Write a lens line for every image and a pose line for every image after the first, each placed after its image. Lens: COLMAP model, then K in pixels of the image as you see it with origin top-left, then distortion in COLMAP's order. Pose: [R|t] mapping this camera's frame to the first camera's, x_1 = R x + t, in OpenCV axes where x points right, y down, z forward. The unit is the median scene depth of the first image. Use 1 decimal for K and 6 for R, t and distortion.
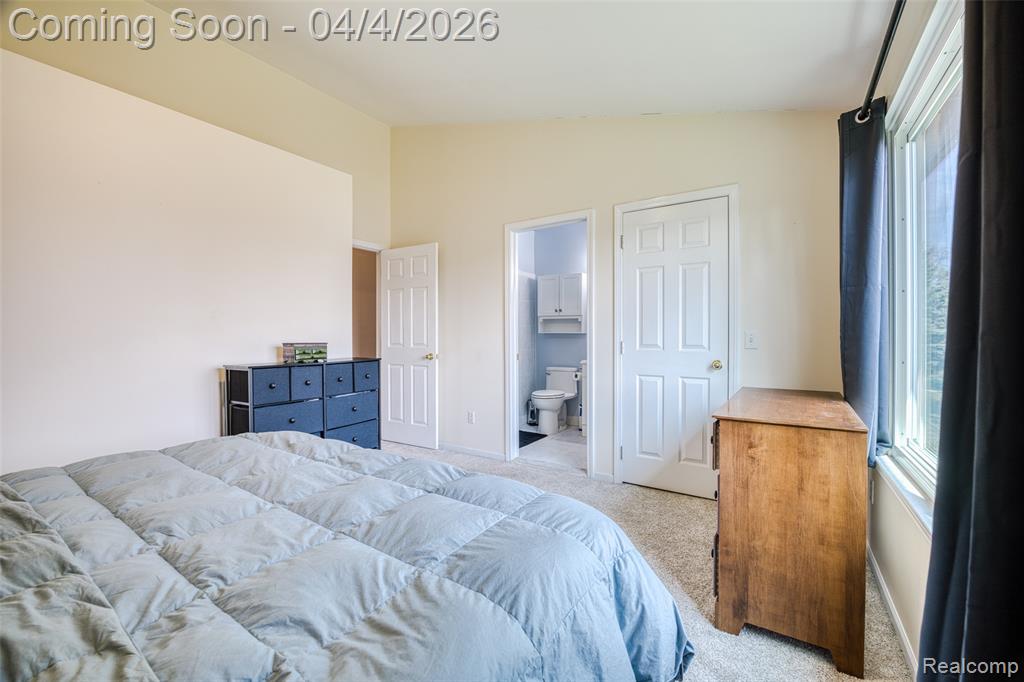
lens RADIAL K [[417.0, 0, 511.2], [0, 417.0, 341.5], [0, 0, 1]] dist [-0.020535, -0.000438]
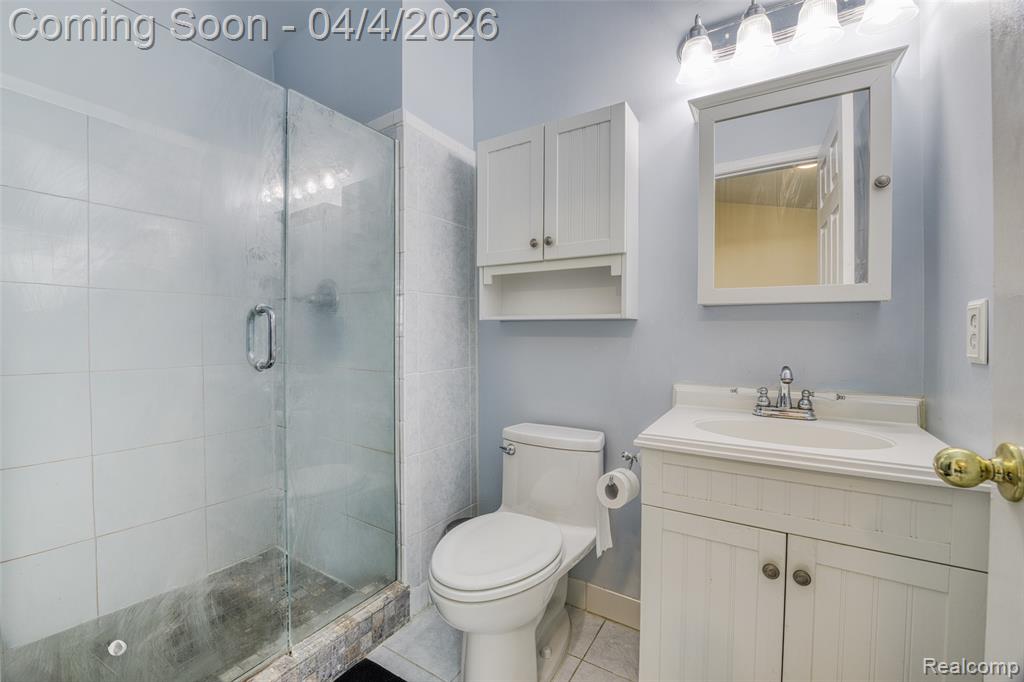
lens RADIAL K [[417.0, 0, 510.4], [0, 417.0, 336.9], [0, 0, 1]] dist [-0.020535, -0.000438]
pose [[0.999756, -0.001070, 0.022053, 0.083515], [0.001125, 0.999996, -0.002461, -0.006375], [-0.022050, 0.002485, 0.999754, 0.696414]]
